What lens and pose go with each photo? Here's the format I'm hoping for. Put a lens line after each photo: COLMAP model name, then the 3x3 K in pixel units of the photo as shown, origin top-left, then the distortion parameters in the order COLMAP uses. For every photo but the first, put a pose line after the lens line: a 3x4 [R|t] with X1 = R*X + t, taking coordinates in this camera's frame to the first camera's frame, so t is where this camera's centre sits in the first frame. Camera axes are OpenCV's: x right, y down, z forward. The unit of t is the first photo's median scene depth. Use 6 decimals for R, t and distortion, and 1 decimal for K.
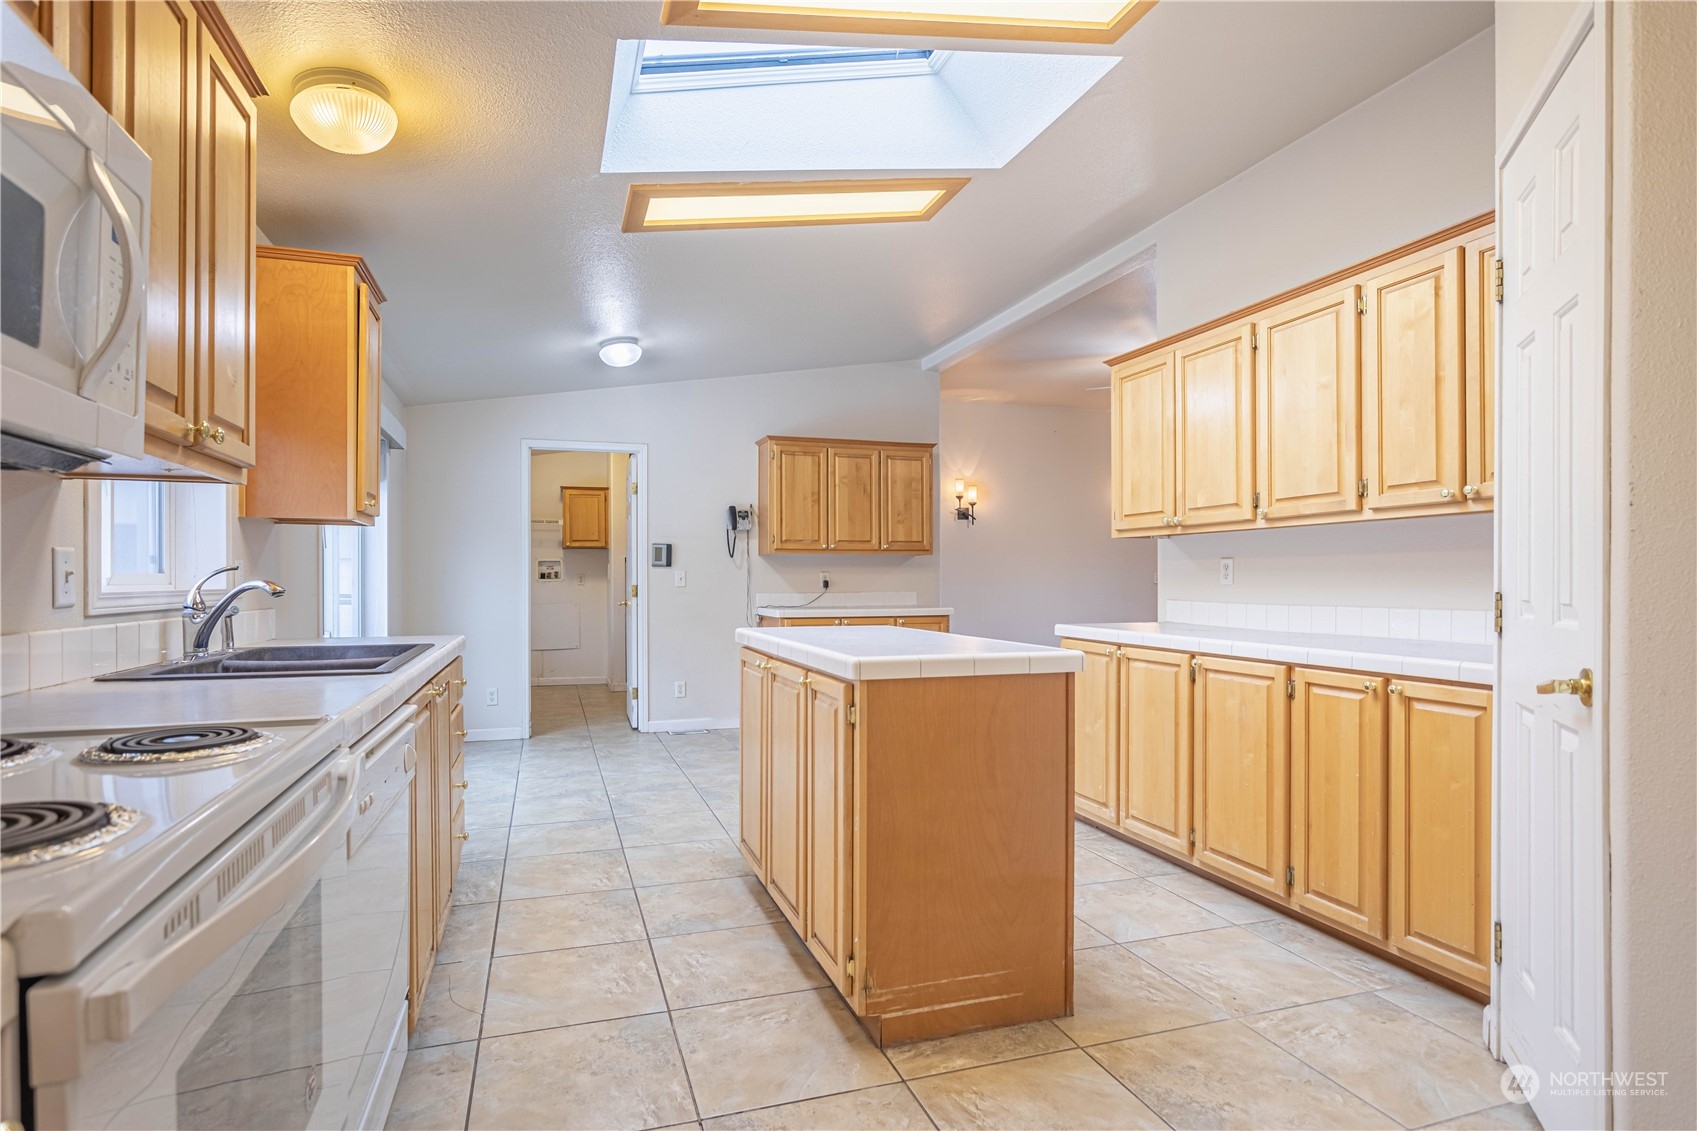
lens RADIAL K [[811.9, 0, 841.3], [0, 811.9, 564.6], [0, 0, 1]] dist [-0.000049, 0.011421]
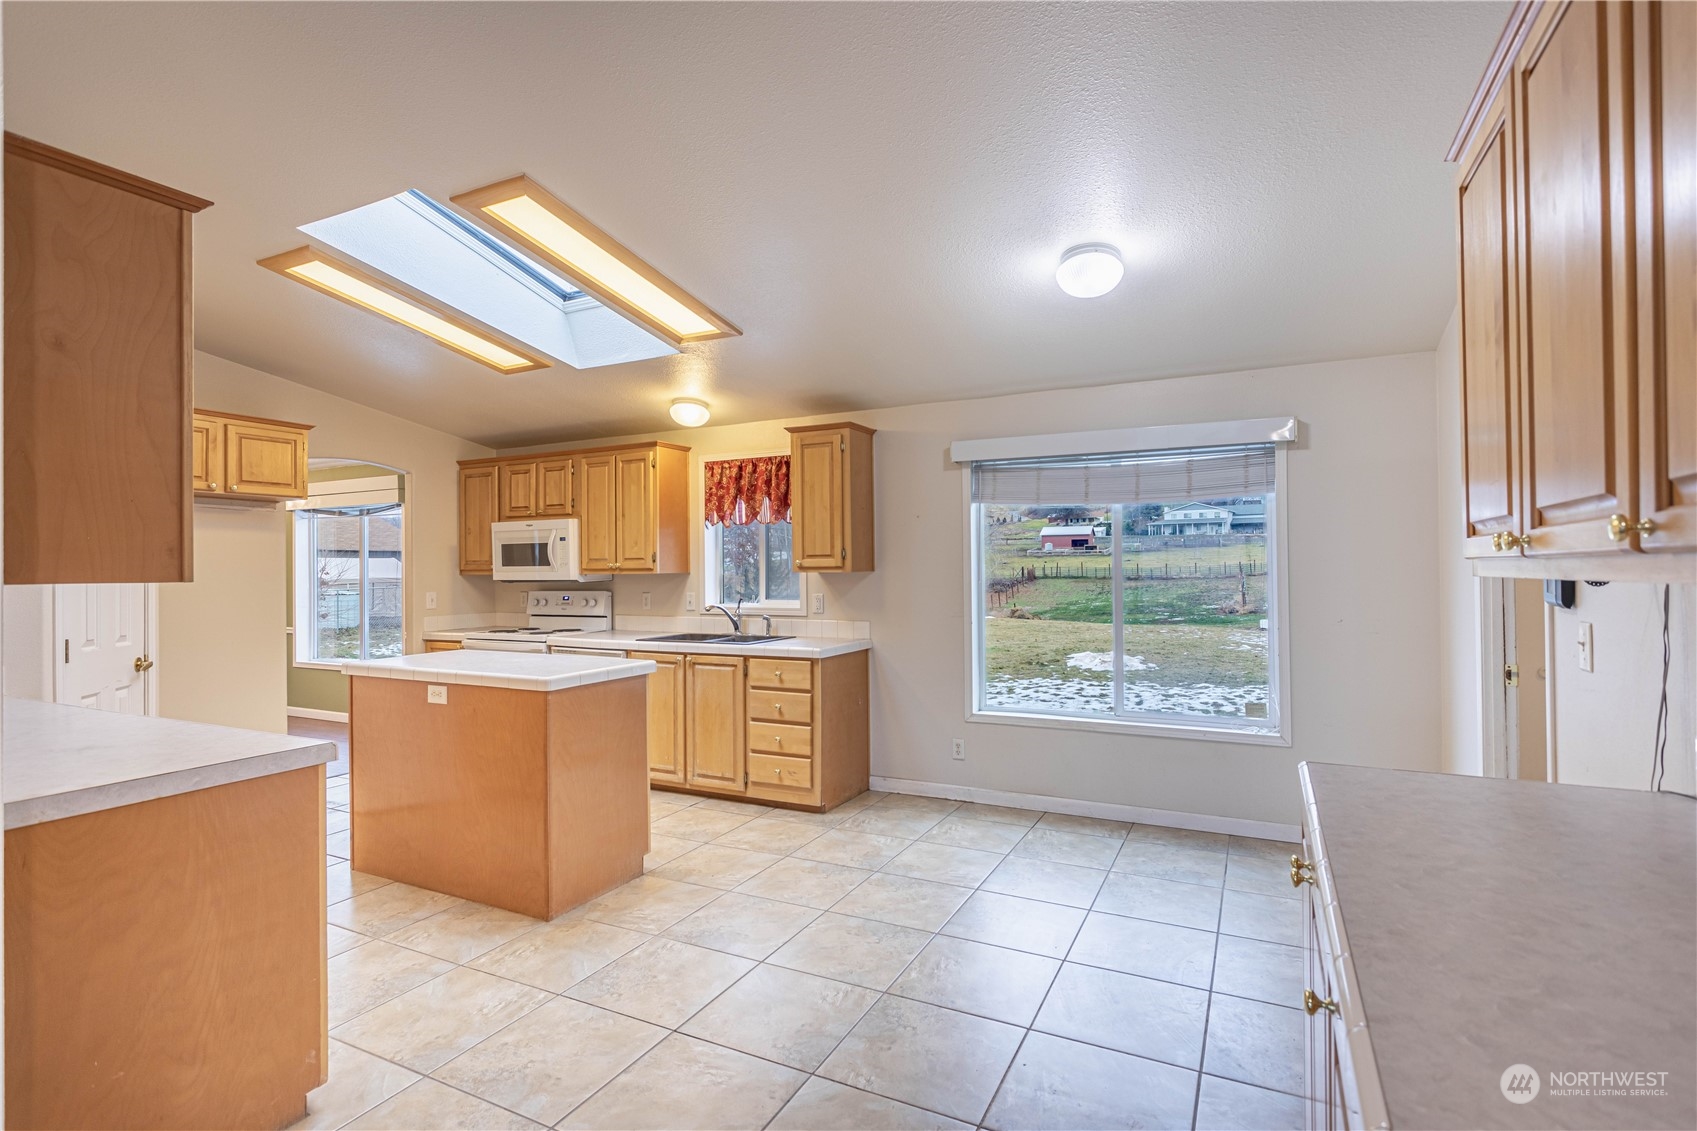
lens RADIAL K [[825.8, 0, 848.5], [0, 825.8, 565.5], [0, 0, 1]] dist [0.000883, 0.000514]
pose [[-0.726924, 0.001046, -0.686717, 0.441681], [0.023550, 0.999449, -0.023406, -0.024494], [0.686314, -0.033187, -0.726548, 1.848684]]
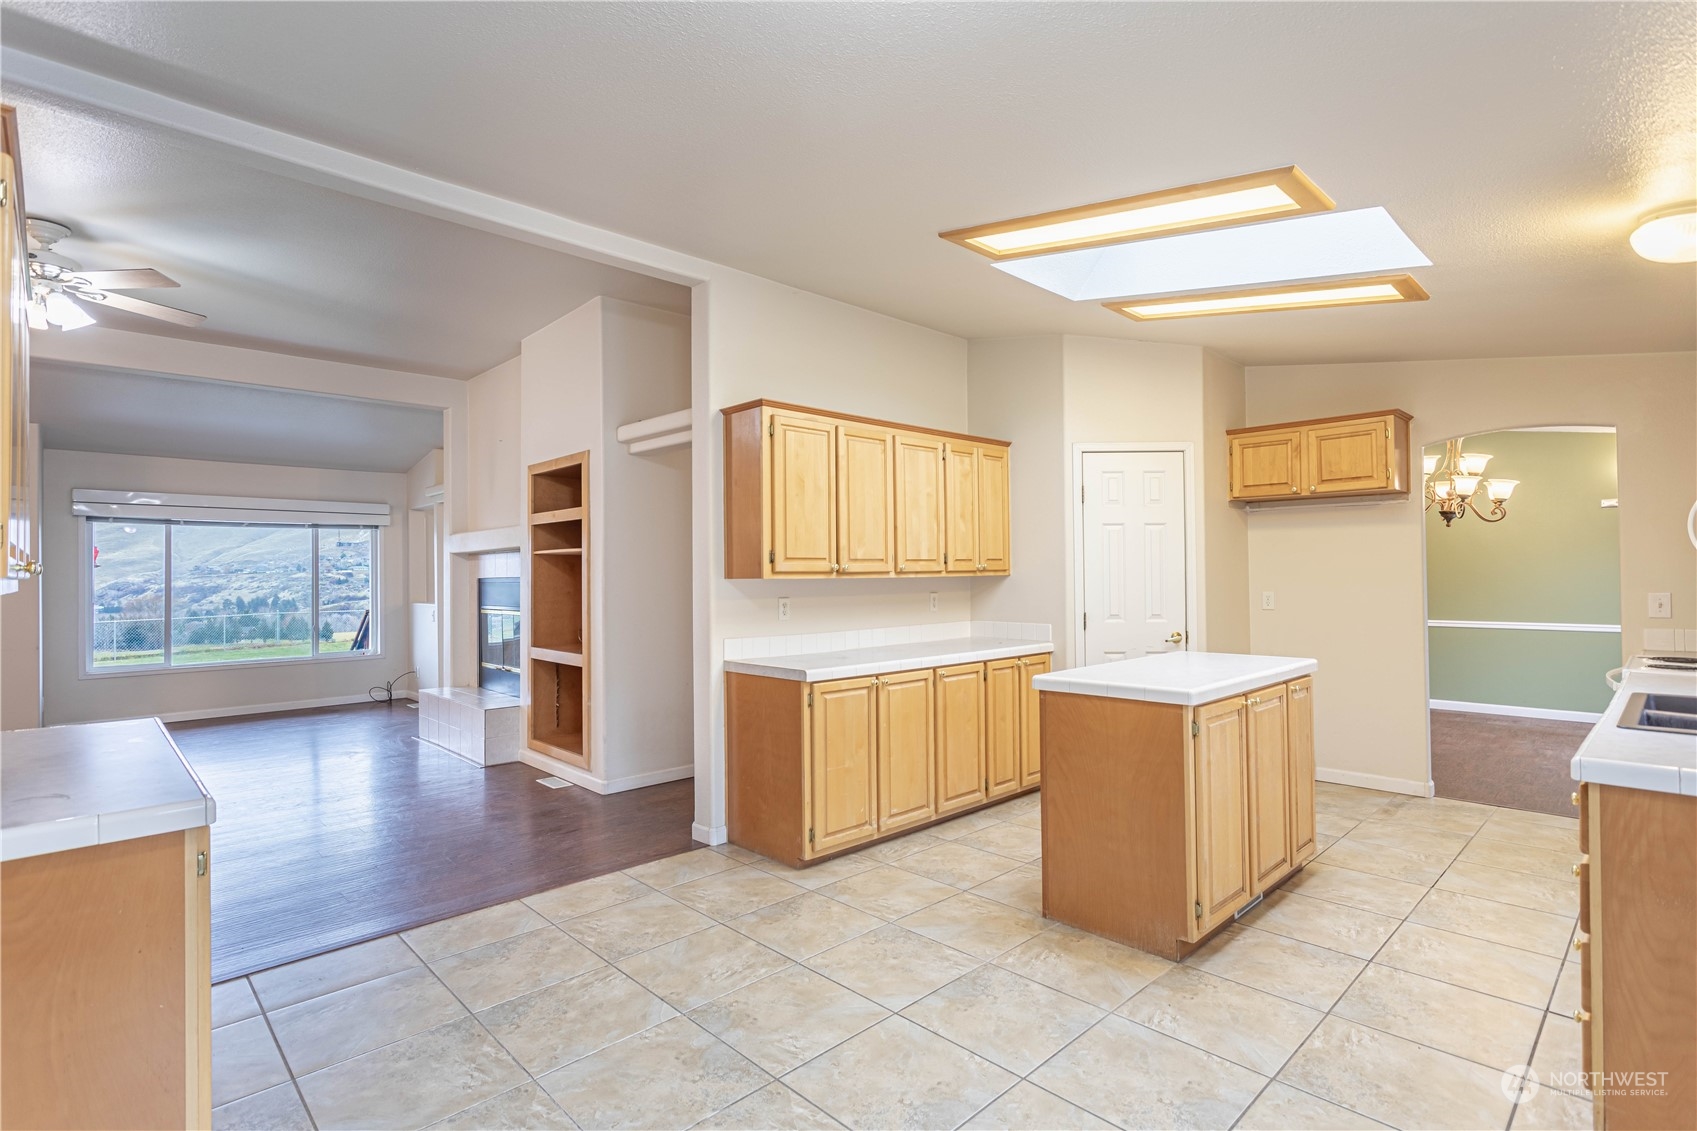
lens RADIAL K [[811.9, 0, 841.3], [0, 811.9, 564.6], [0, 0, 1]] dist [-0.000049, 0.011421]
pose [[-0.401240, 0.018677, 0.915783, -0.700159], [-0.008691, 0.999669, -0.024196, -0.030325], [-0.915932, -0.017667, -0.400945, 1.520502]]
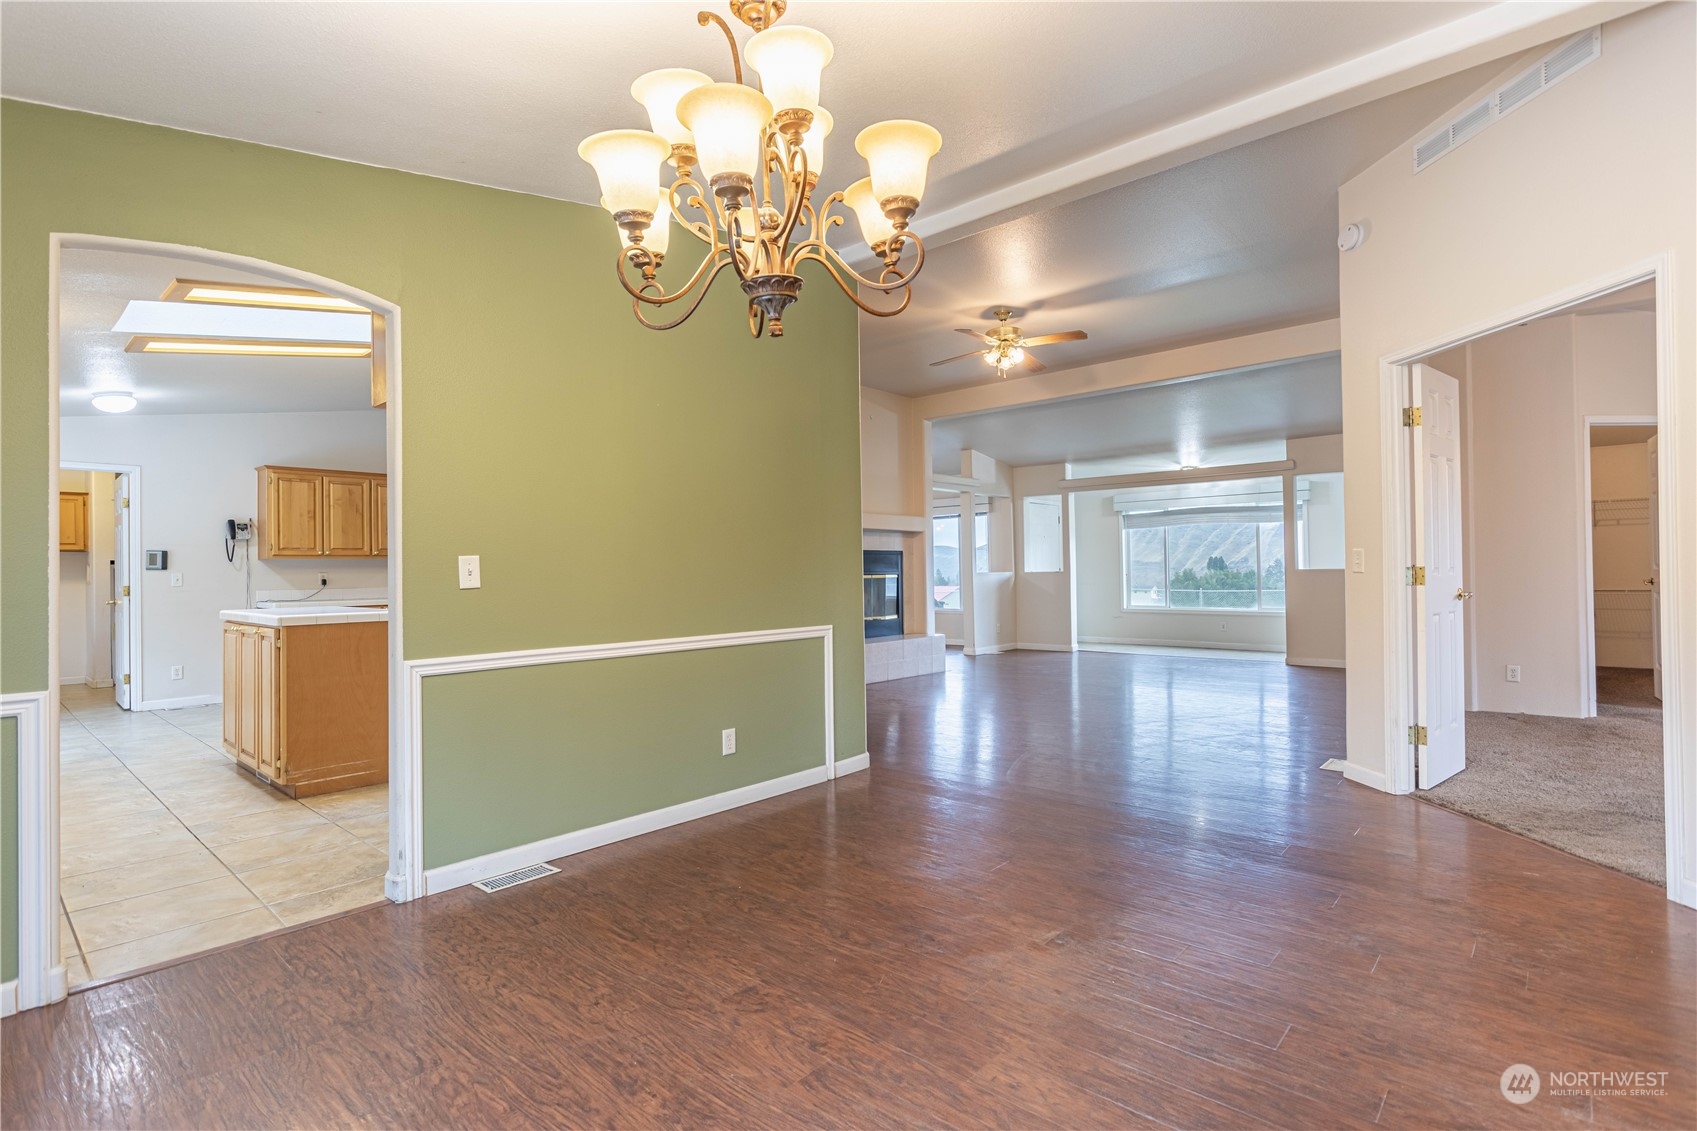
lens RADIAL K [[811.9, 0, 841.3], [0, 811.9, 564.6], [0, 0, 1]] dist [-0.000049, 0.011421]
pose [[0.885036, -0.004661, 0.465500, 0.174488], [0.002167, 0.999980, 0.005893, -0.015421], [-0.465518, -0.004207, 0.885028, -0.835489]]
